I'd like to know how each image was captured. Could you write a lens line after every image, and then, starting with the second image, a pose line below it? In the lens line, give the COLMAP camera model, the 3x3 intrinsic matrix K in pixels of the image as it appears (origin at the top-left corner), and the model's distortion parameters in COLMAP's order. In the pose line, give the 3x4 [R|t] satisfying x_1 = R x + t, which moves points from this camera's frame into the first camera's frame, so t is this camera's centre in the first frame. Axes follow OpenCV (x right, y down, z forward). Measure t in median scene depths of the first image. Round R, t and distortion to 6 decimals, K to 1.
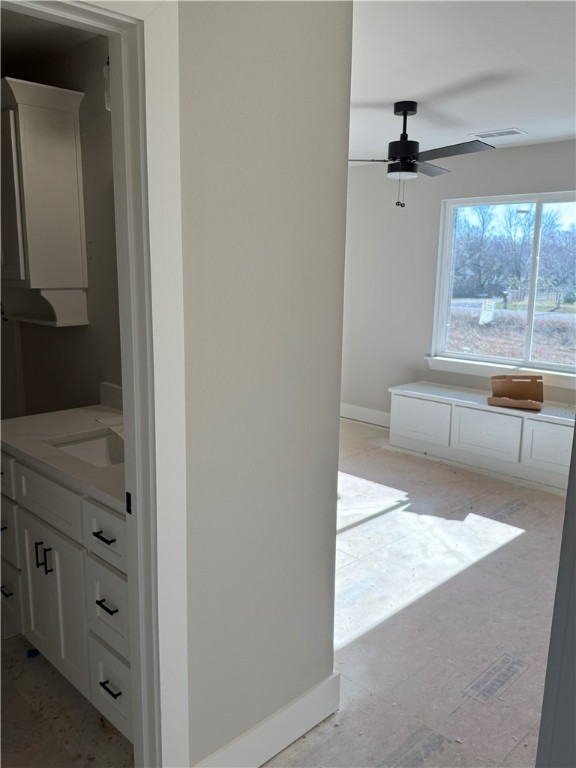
lens RADIAL K [[624.3, 0, 282.5], [0, 624.3, 385.9], [0, 0, 1]] dist [0.024218, -0.035347]
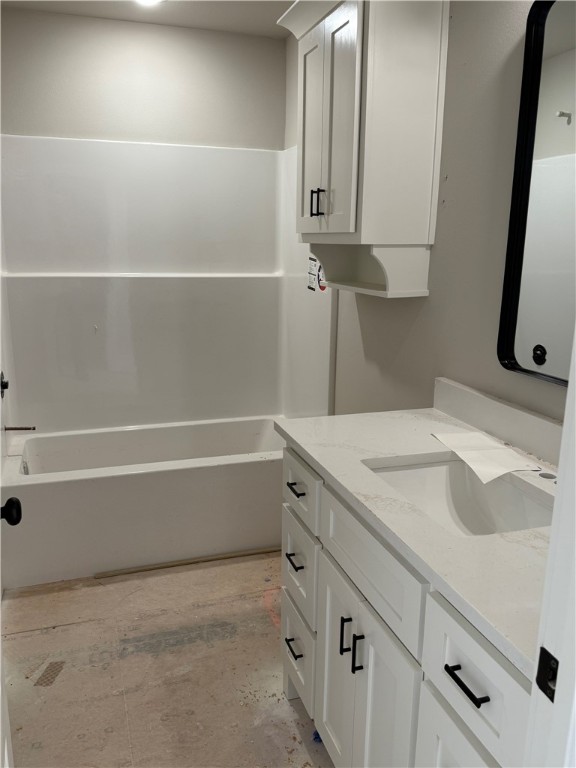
lens RADIAL K [[624.3, 0, 284.1], [0, 624.3, 383.3], [0, 0, 1]] dist [0.024218, -0.035347]
pose [[0.897289, 0.101958, -0.429507, -0.183393], [-0.084549, 0.994642, 0.059480, -0.035796], [0.433270, -0.017056, 0.901103, 0.363993]]
